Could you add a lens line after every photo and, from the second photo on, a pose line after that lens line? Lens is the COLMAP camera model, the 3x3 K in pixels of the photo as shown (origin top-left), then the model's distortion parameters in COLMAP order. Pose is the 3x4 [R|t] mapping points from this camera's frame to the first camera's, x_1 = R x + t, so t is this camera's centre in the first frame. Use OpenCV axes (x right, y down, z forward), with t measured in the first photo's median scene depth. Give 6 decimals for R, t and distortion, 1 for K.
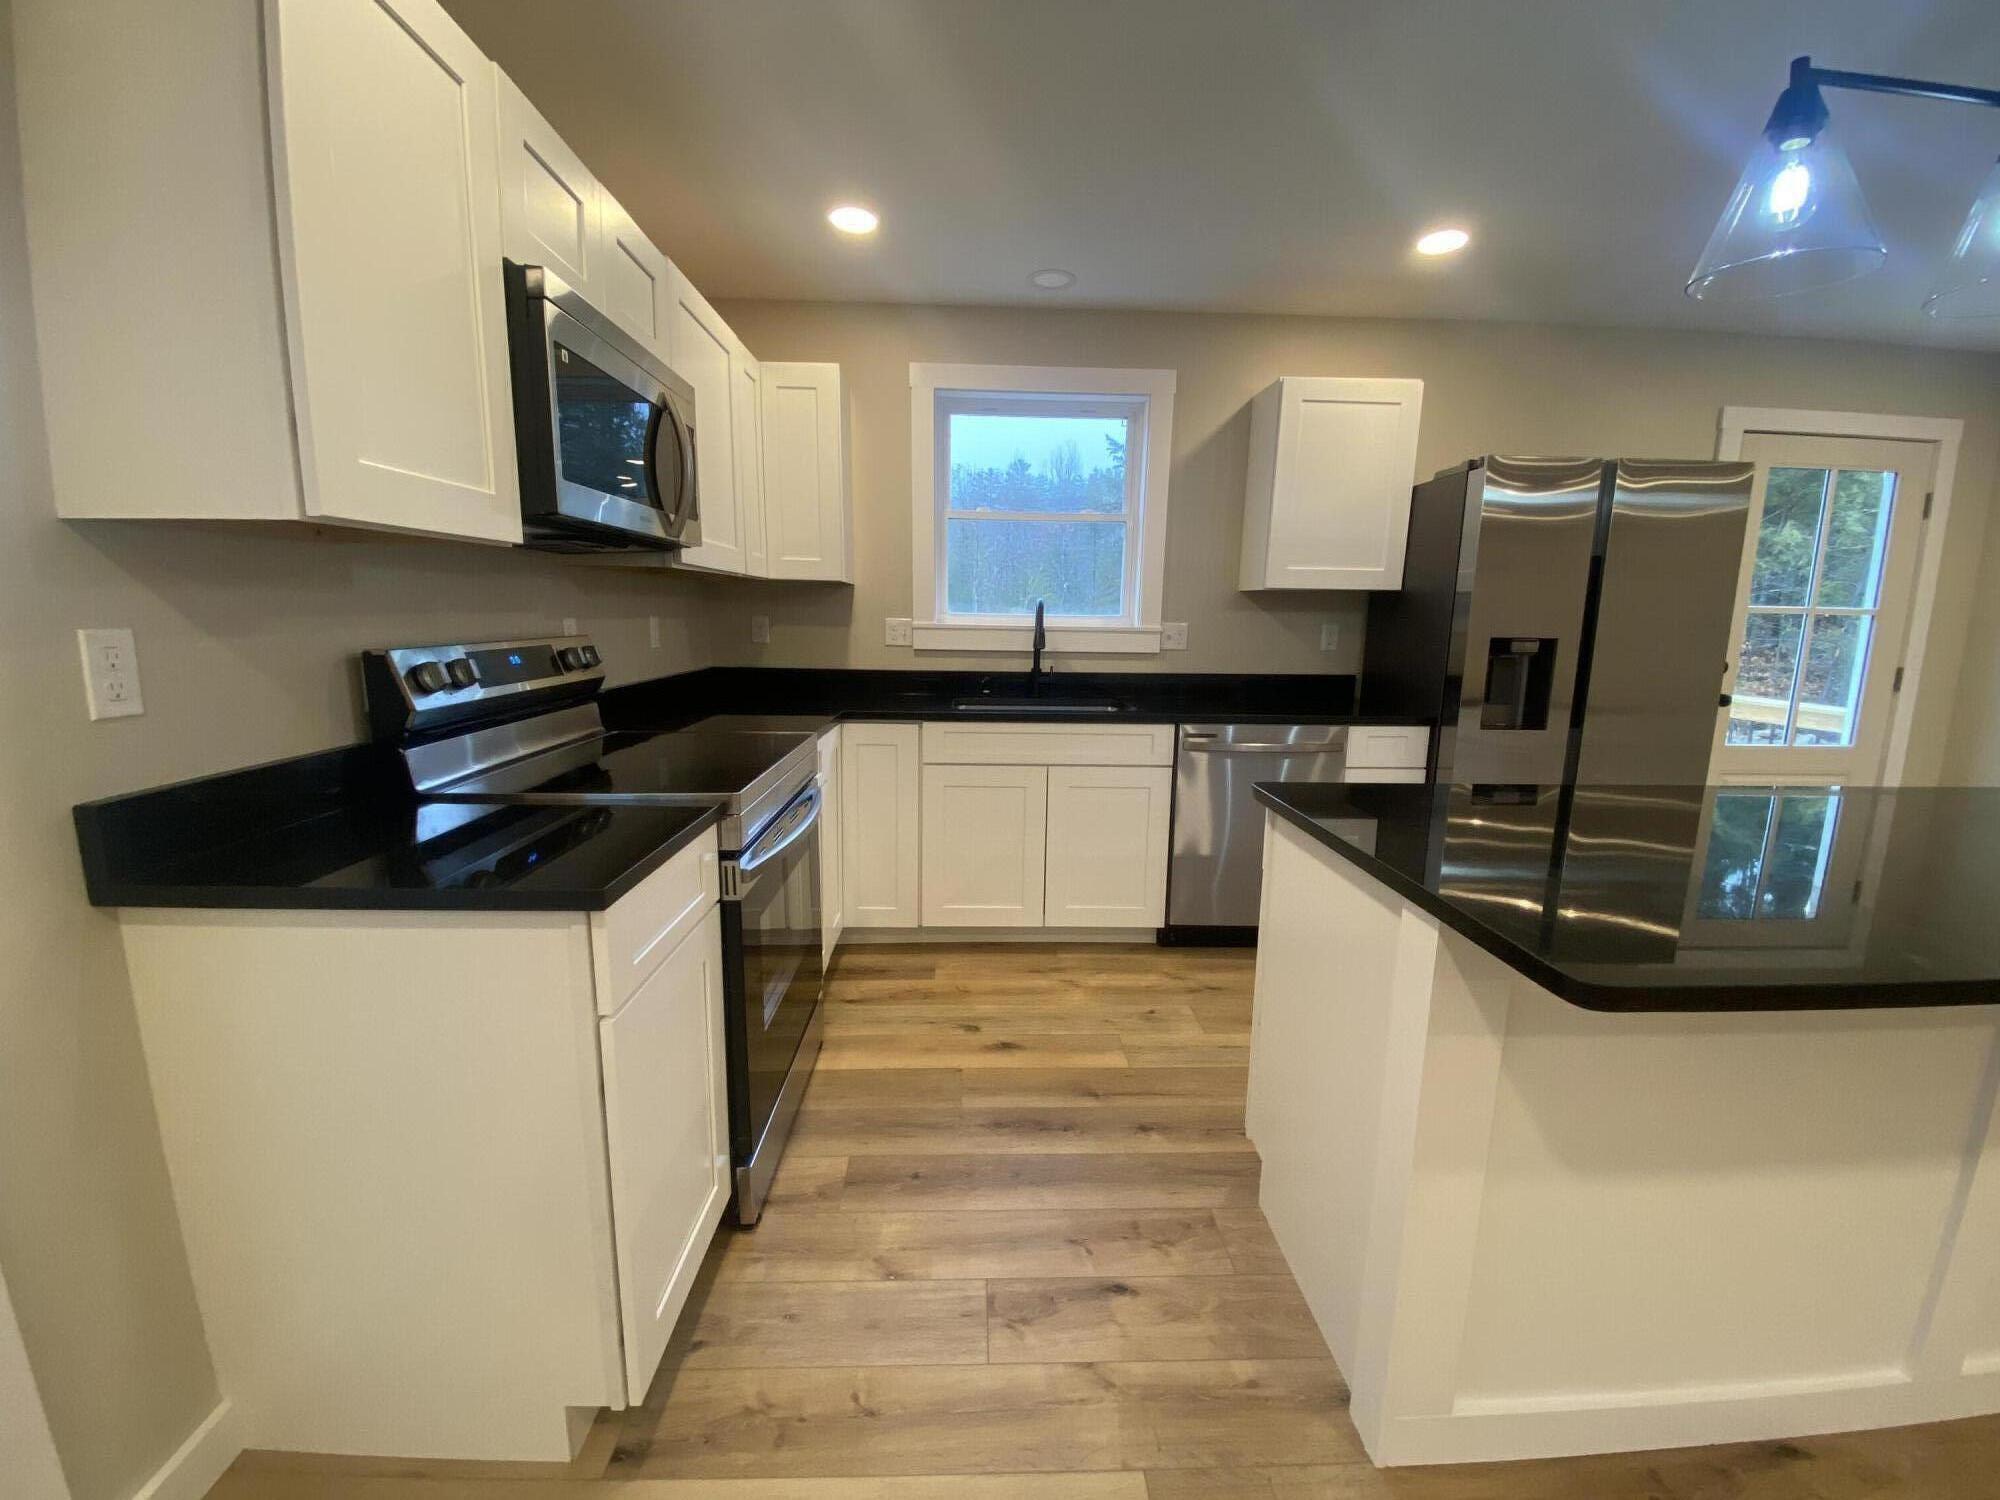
lens RADIAL K [[809.5, 0, 997.9], [0, 809.5, 749.6], [0, 0, 1]] dist [0.027921, -0.025669]
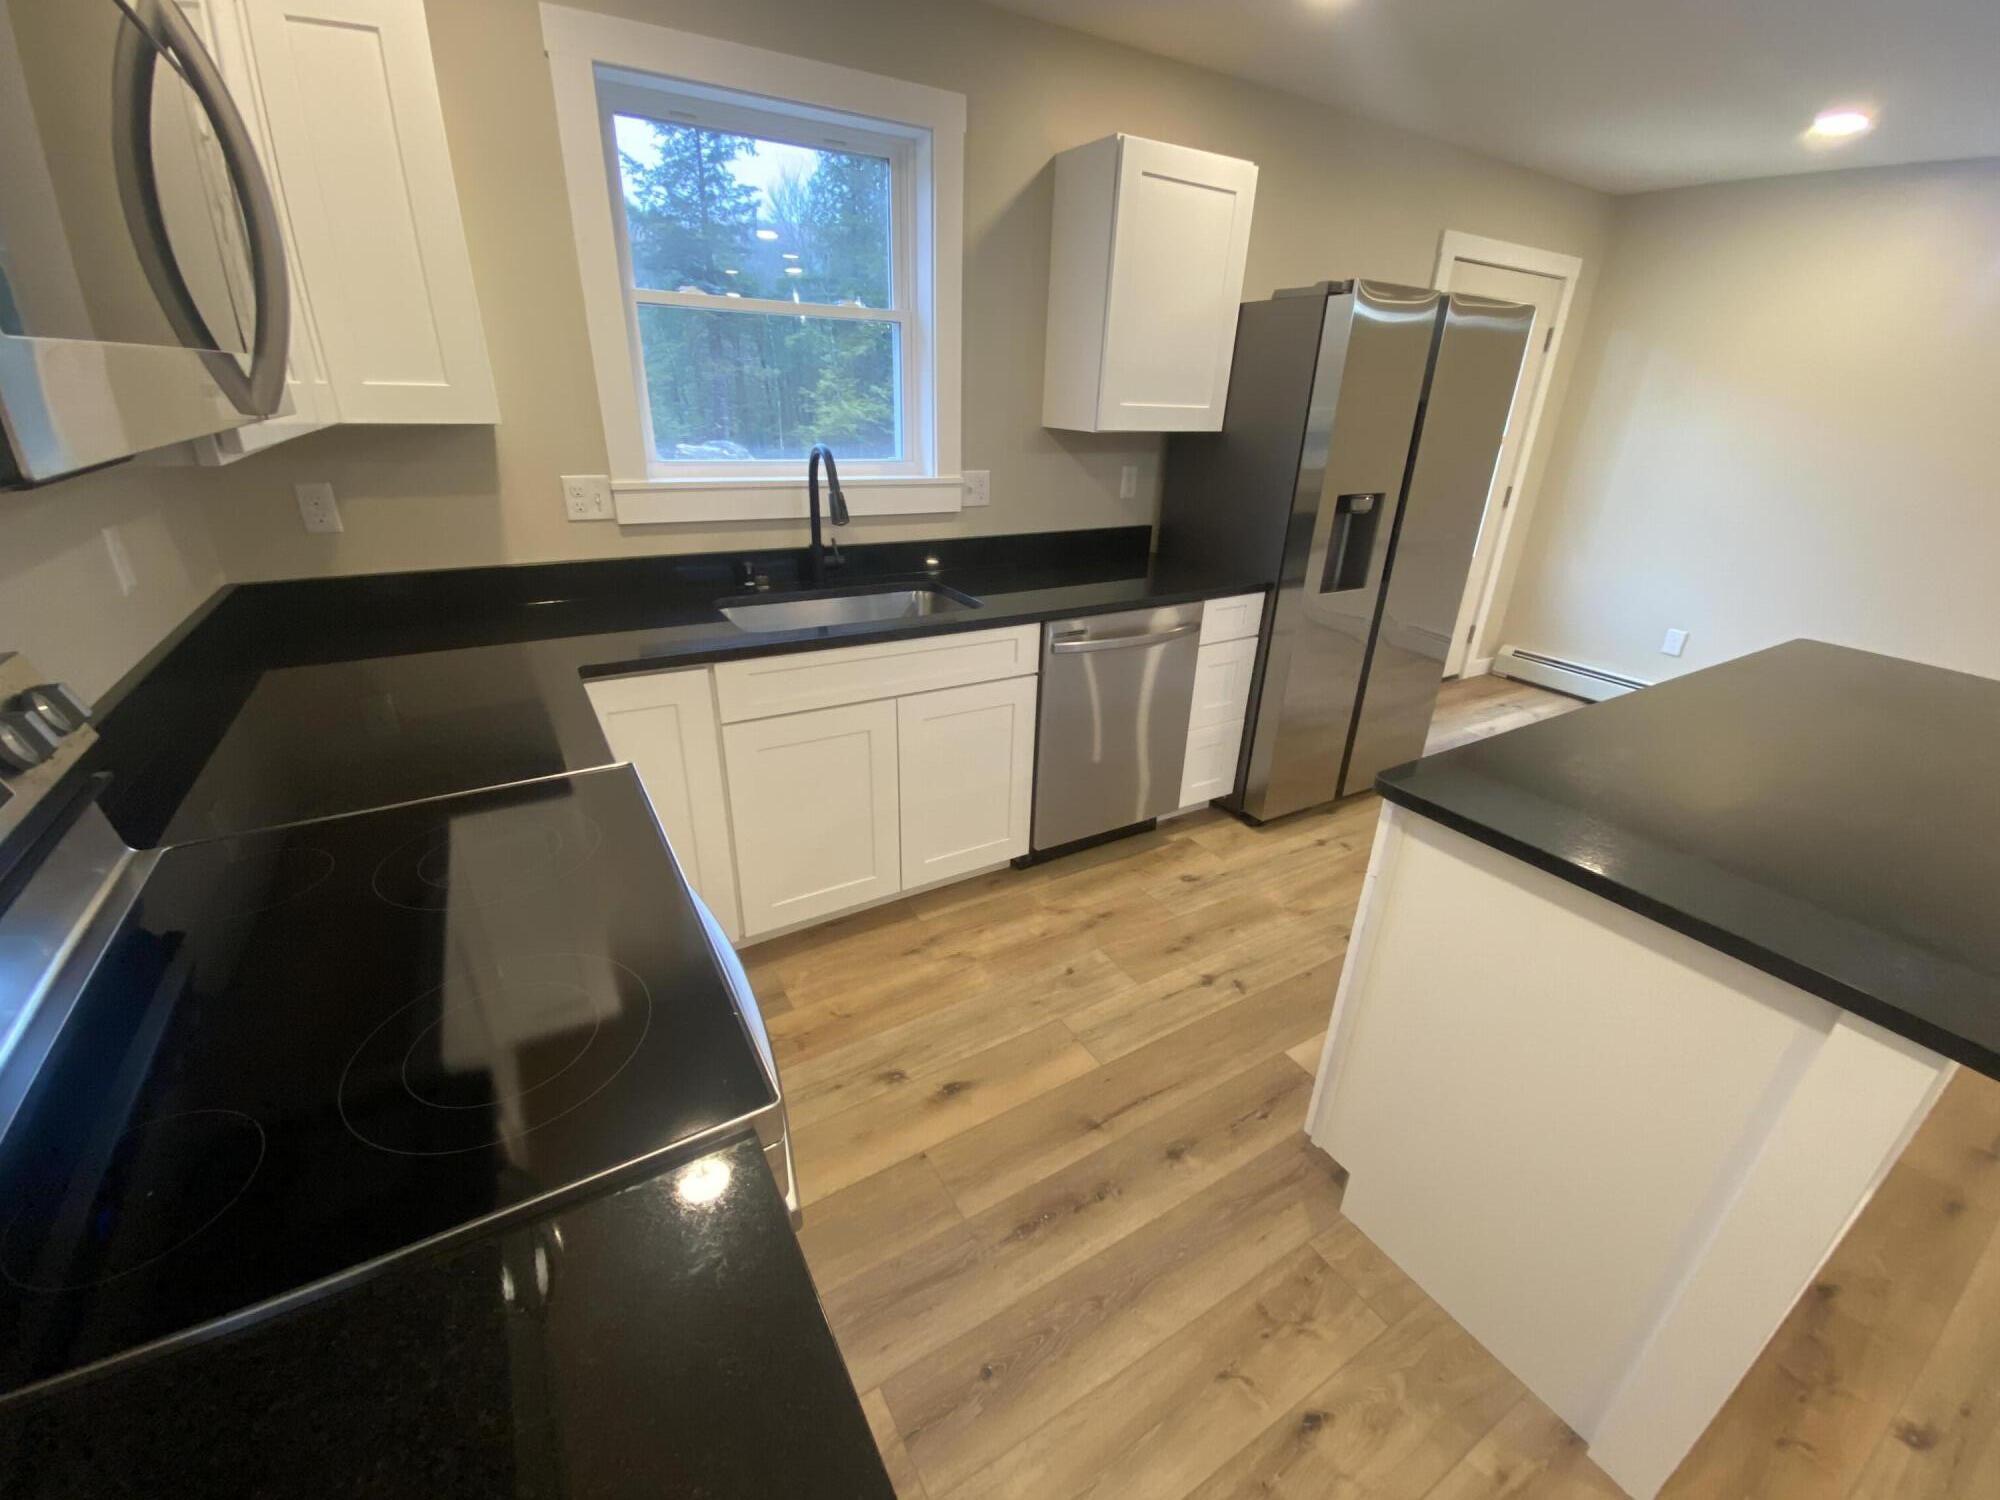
lens RADIAL K [[809.5, 0, 997.9], [0, 809.5, 749.6], [0, 0, 1]] dist [0.027921, -0.025669]
pose [[0.872833, -0.186915, 0.450805, -0.201478], [0.067394, 0.961060, 0.267995, -0.127498], [-0.483343, -0.203533, 0.851442, 0.317286]]
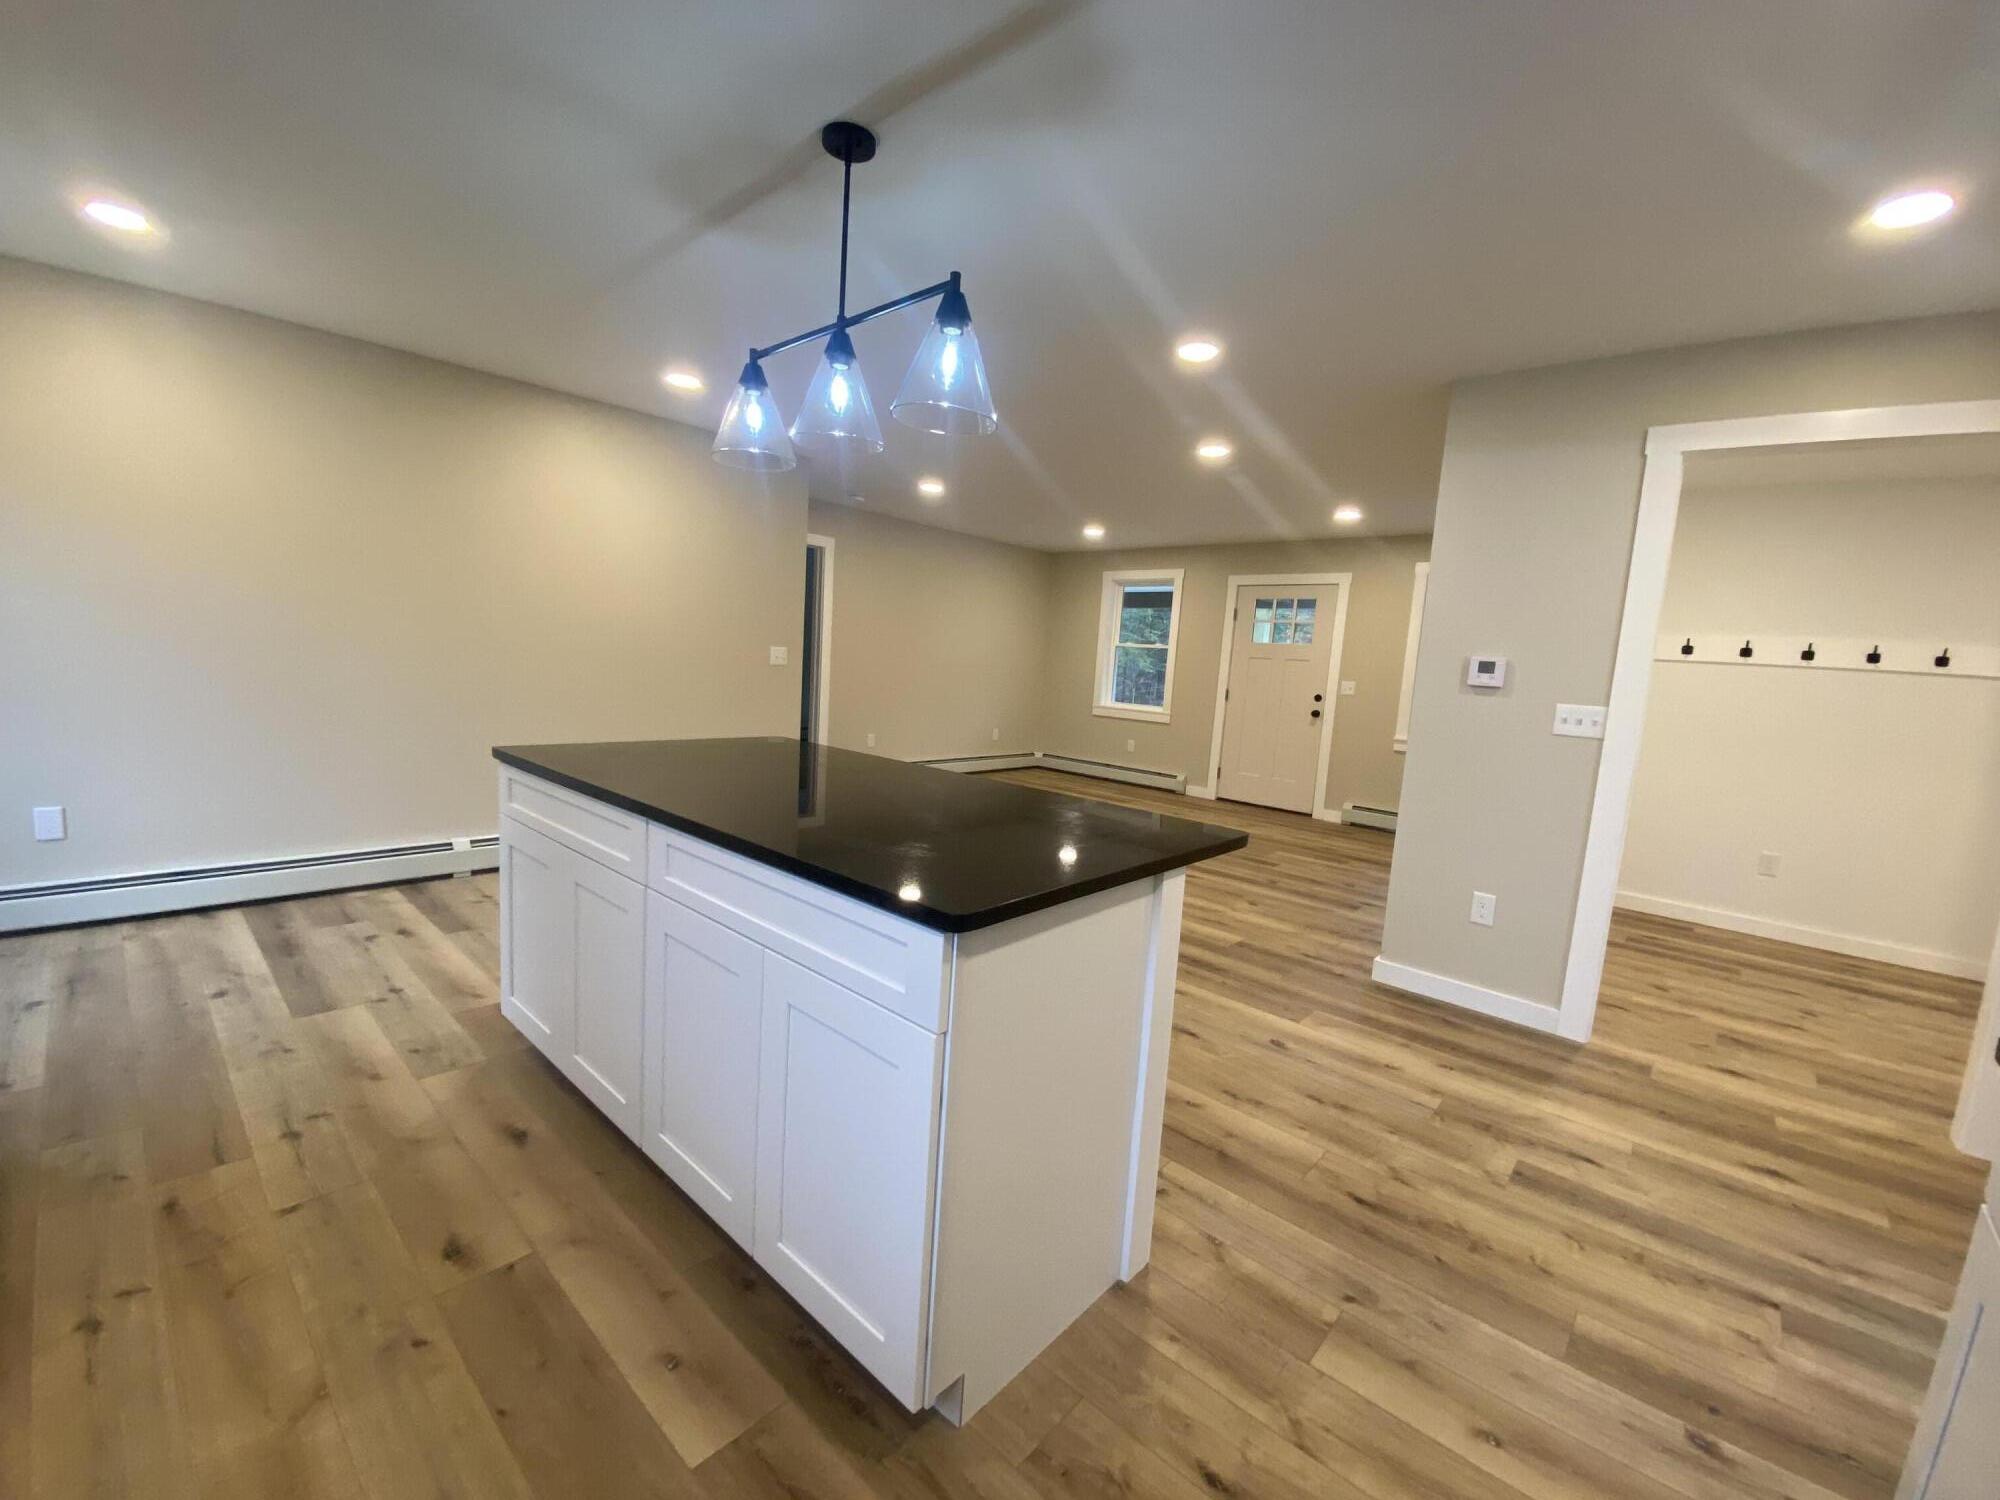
lens RADIAL K [[809.5, 0, 997.9], [0, 809.5, 749.6], [0, 0, 1]] dist [0.027921, -0.025669]
pose [[-0.722604, -0.144728, 0.675942, -0.078593], [0.039468, 0.967604, 0.249368, -0.150590], [-0.690135, 0.206872, -0.693482, 0.847271]]
